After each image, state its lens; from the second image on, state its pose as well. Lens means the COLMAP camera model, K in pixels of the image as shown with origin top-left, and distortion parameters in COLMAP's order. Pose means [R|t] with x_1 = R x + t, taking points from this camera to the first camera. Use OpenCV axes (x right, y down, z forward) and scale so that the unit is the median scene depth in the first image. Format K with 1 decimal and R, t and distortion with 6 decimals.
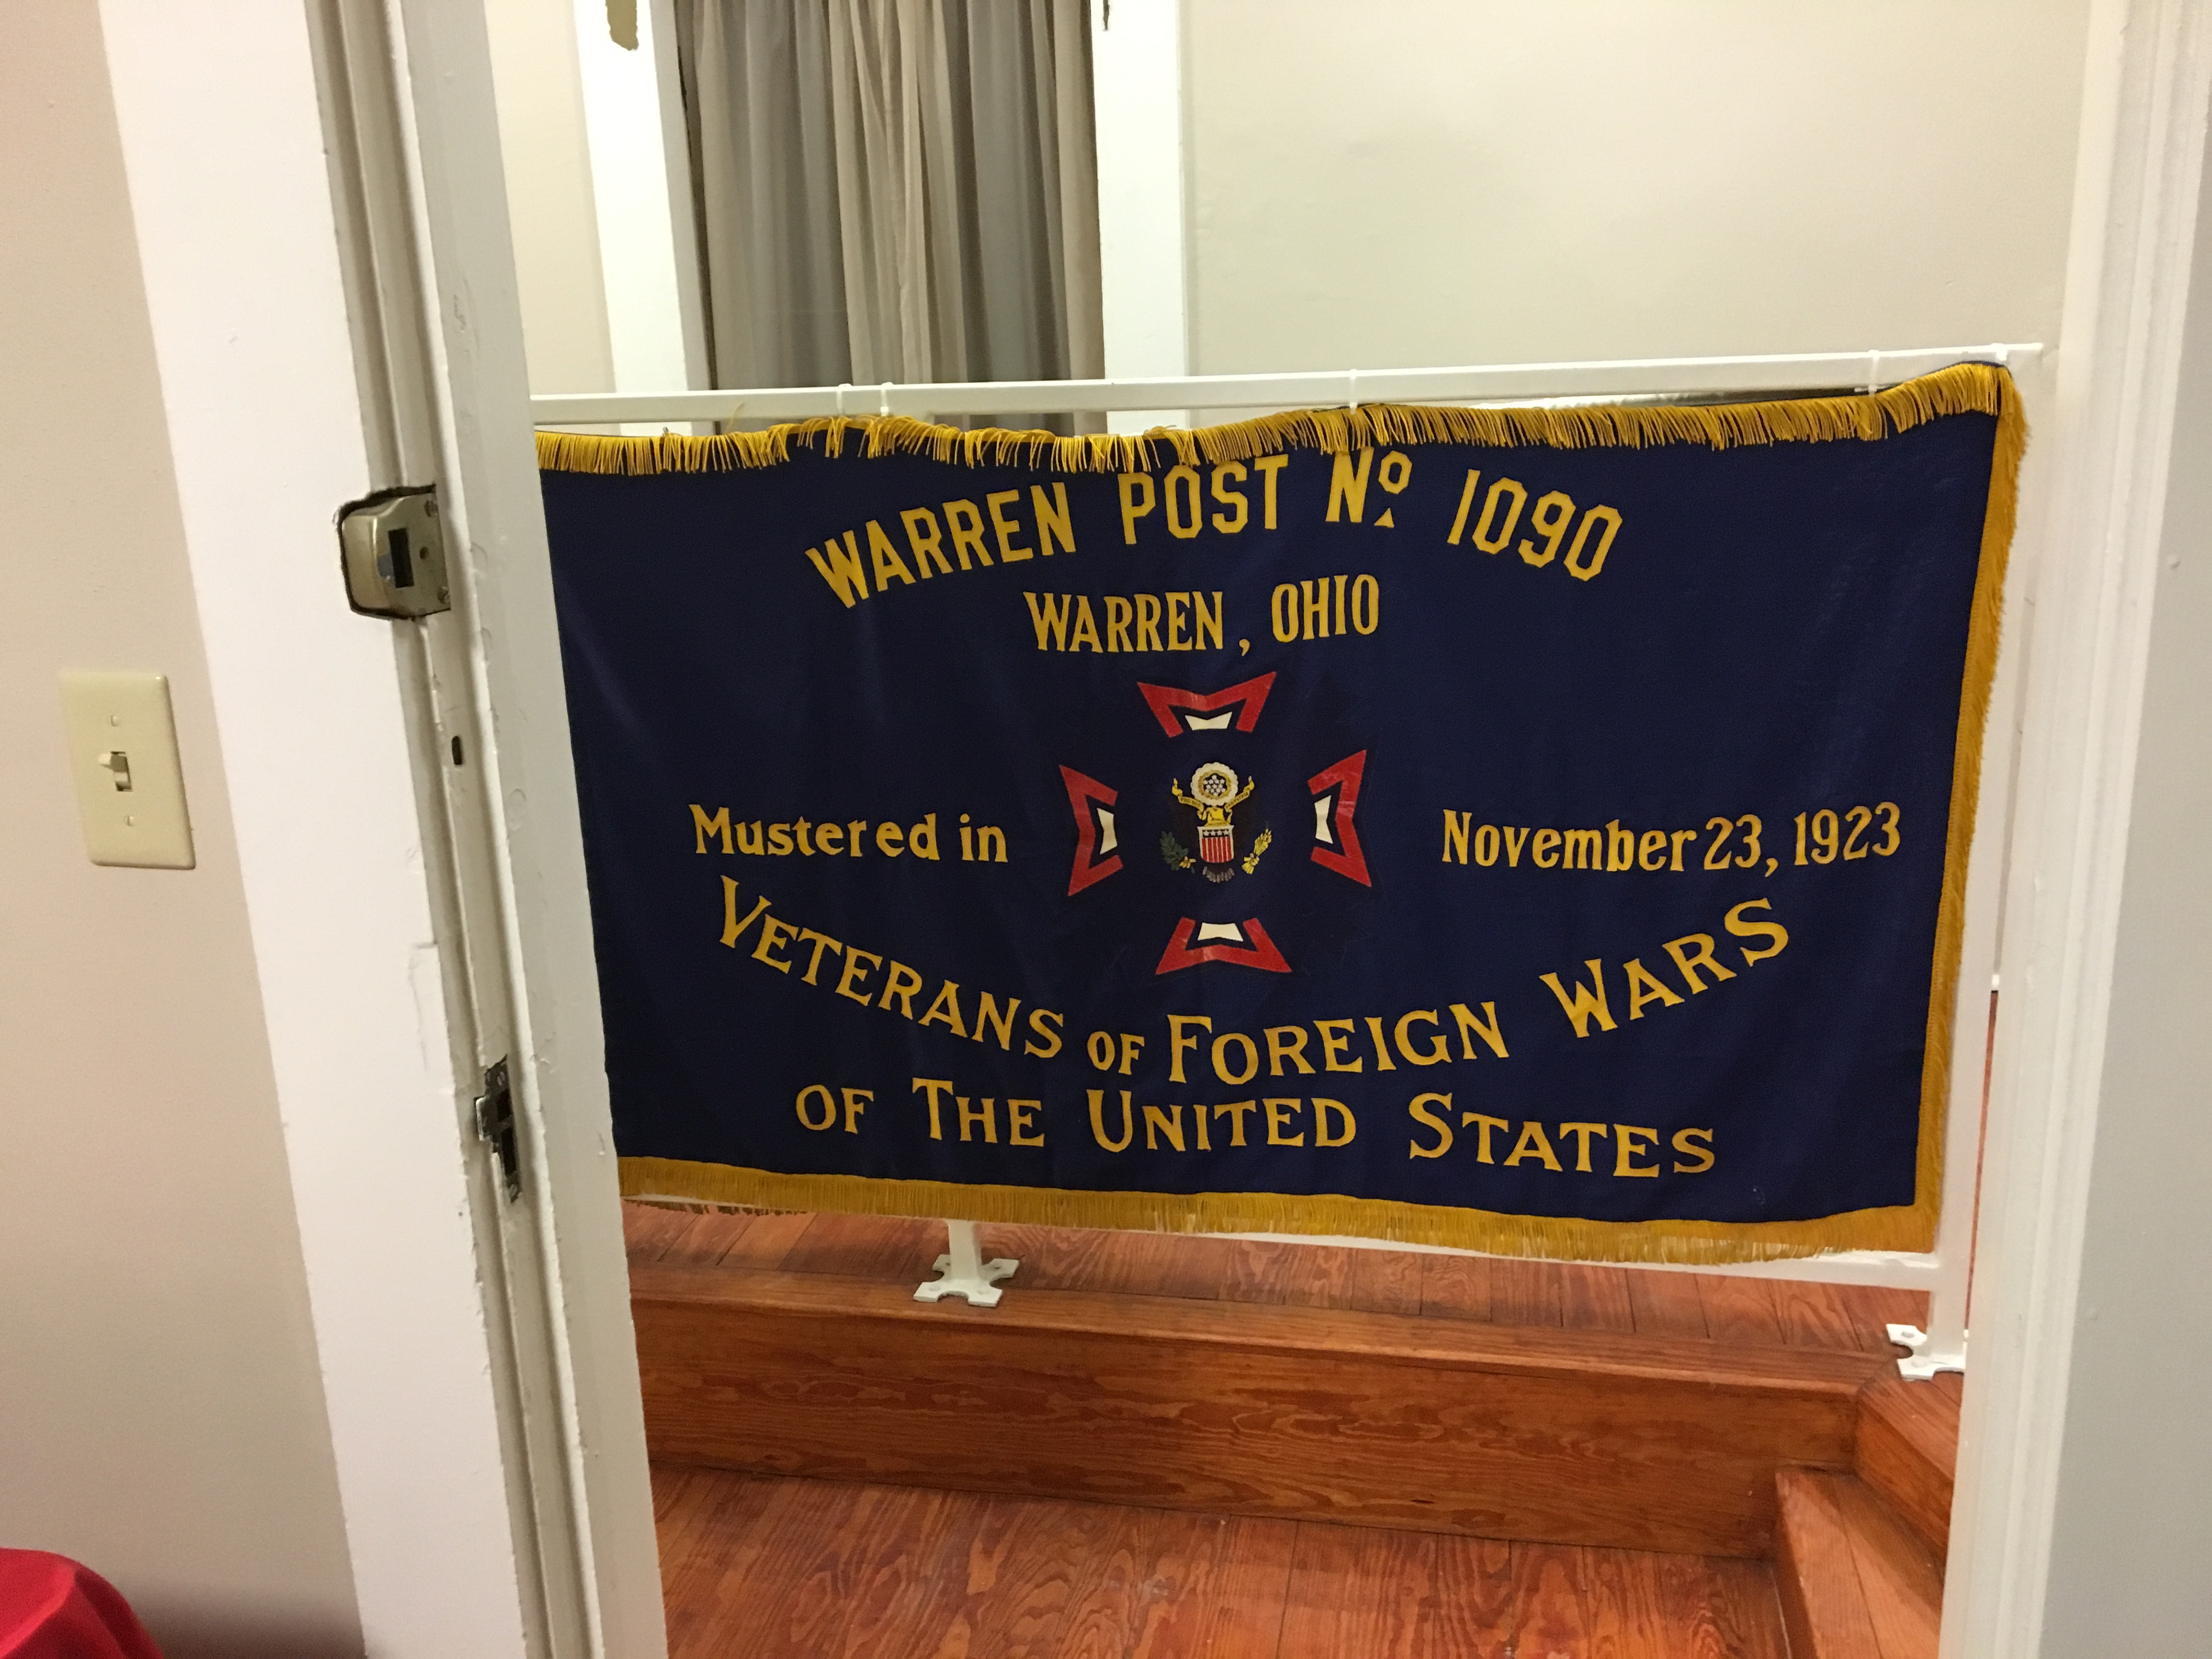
lens RADIAL K [[1858.7, 0, 1103.0], [0, 1858.7, 823.7], [0, 0, 1]] dist [0.046623, -0.056966]
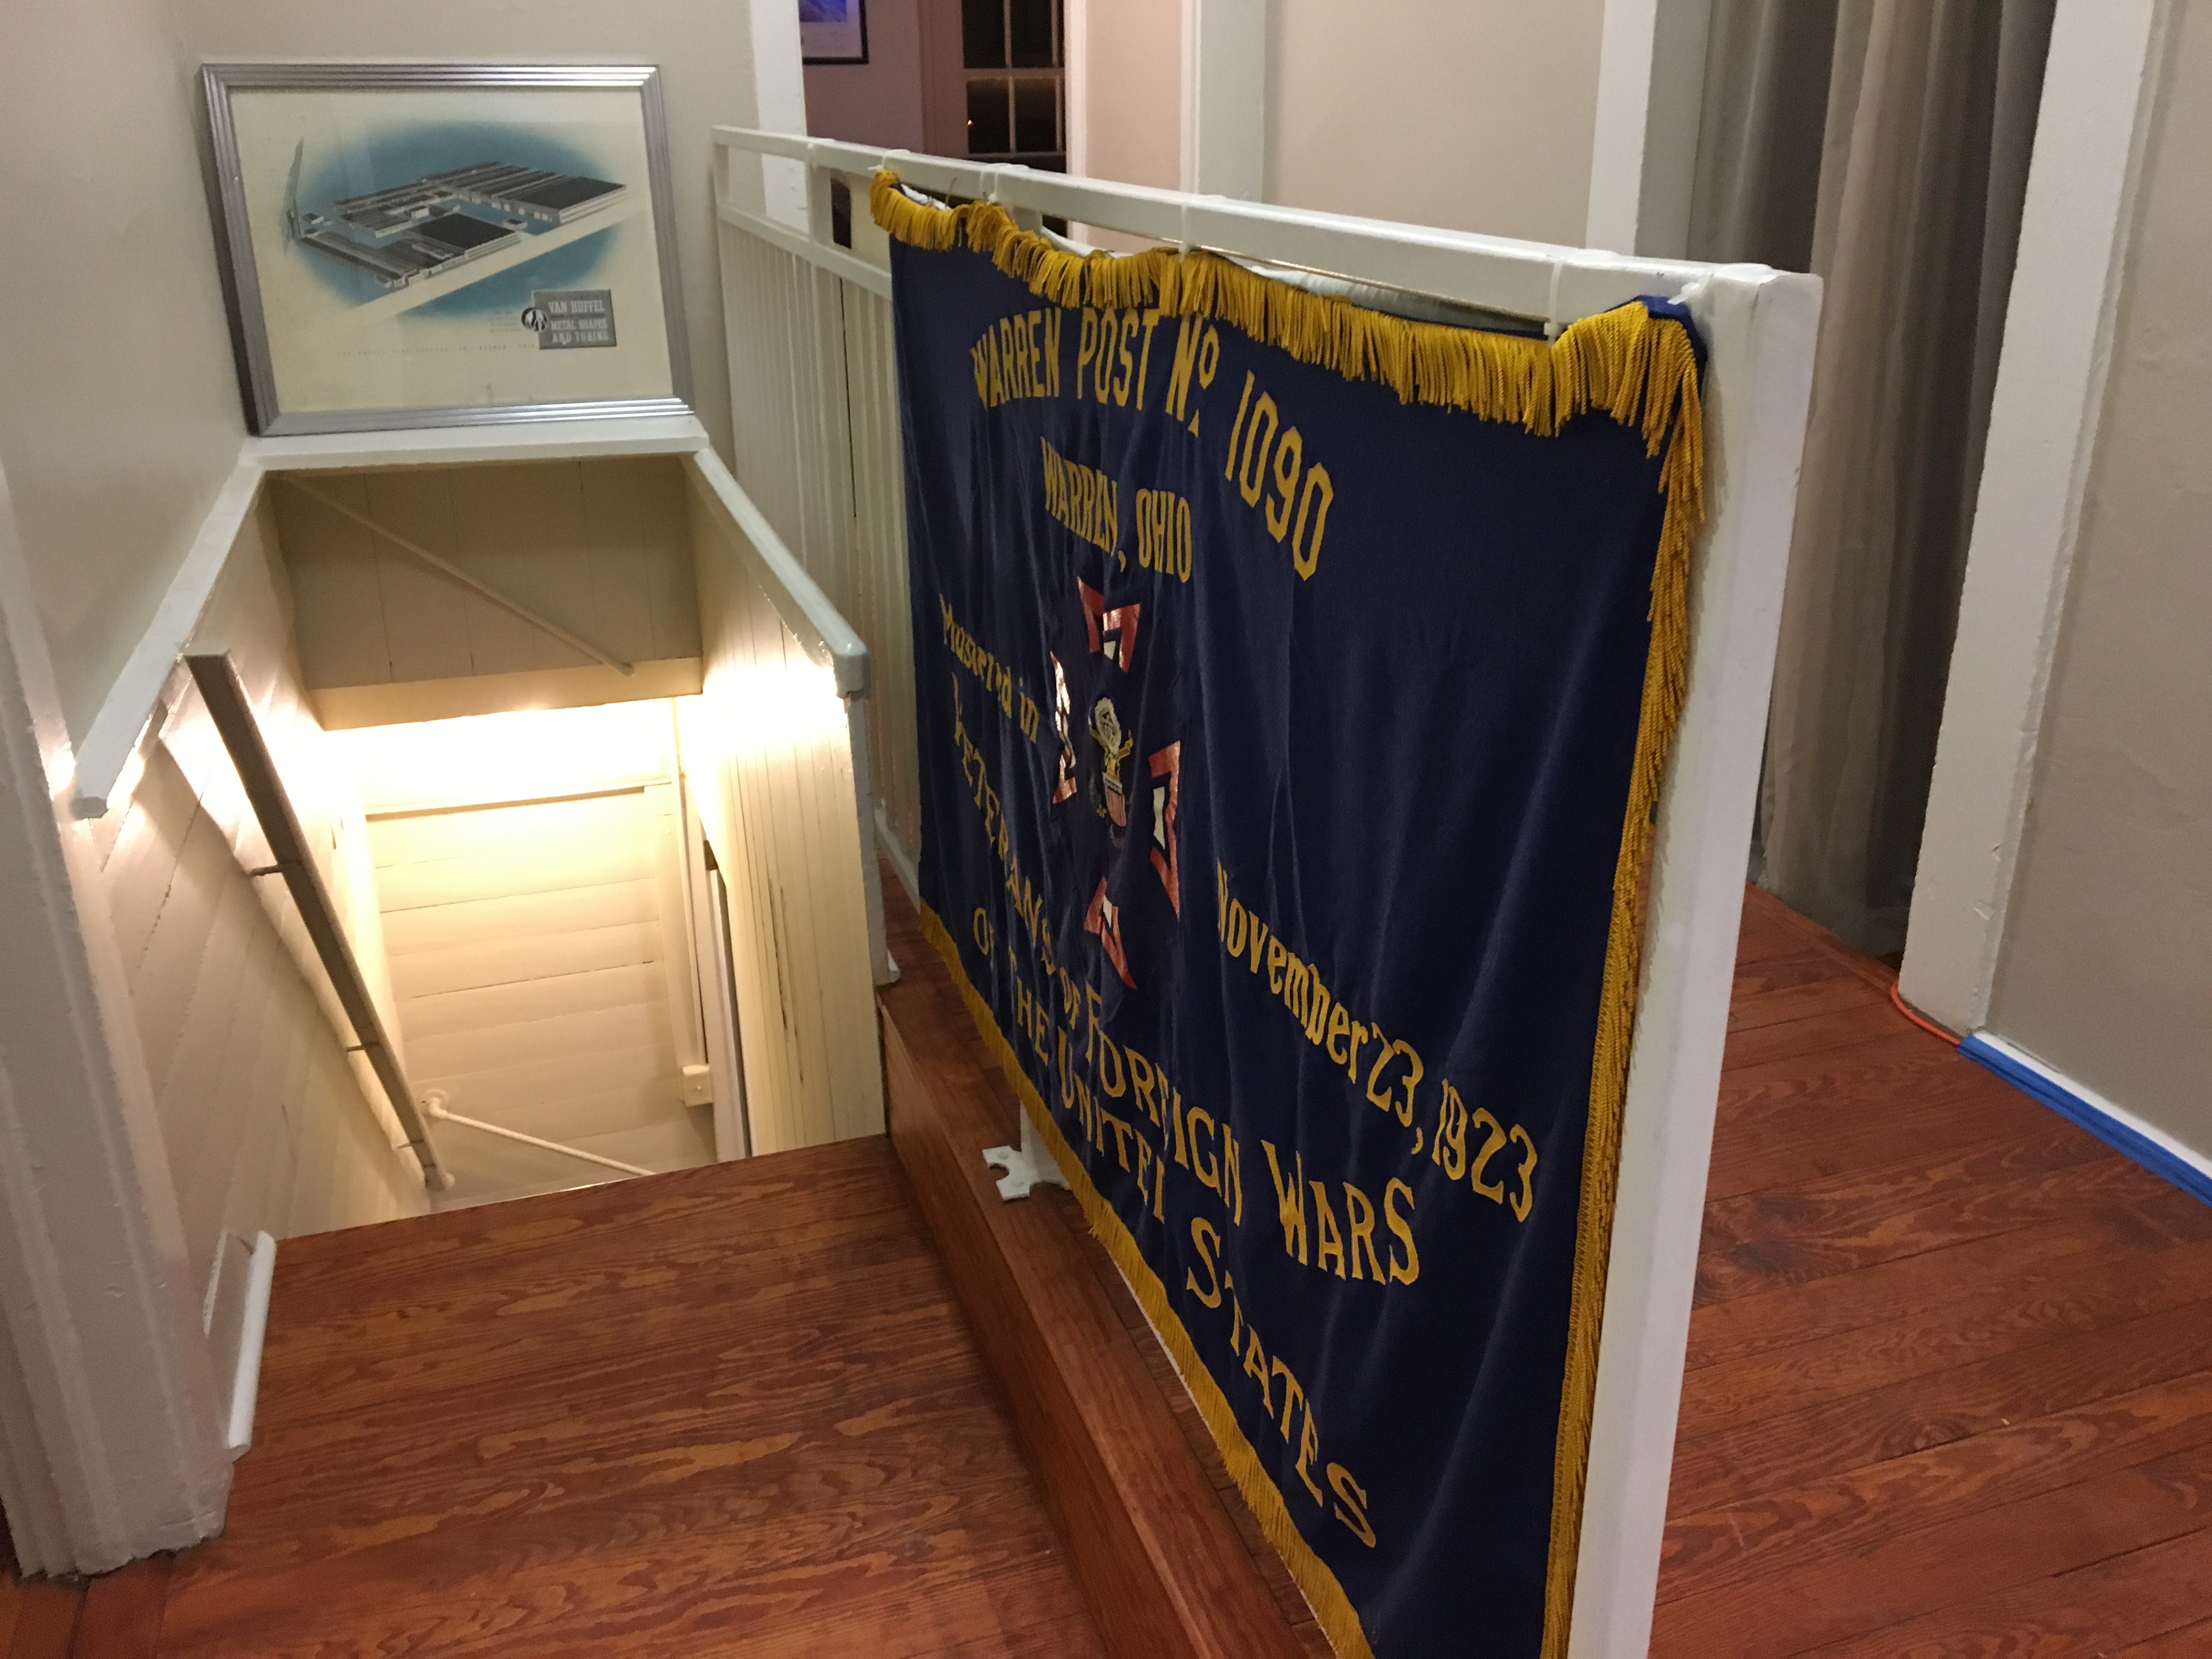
lens RADIAL K [[1858.7, 0, 1110.1], [0, 1858.7, 832.6], [0, 0, 1]] dist [0.046623, -0.056966]
pose [[0.522443, 0.351486, -0.776860, 0.728730], [-0.230884, 0.935364, 0.267929, -0.200871], [0.820820, 0.039387, 0.569827, 0.595011]]
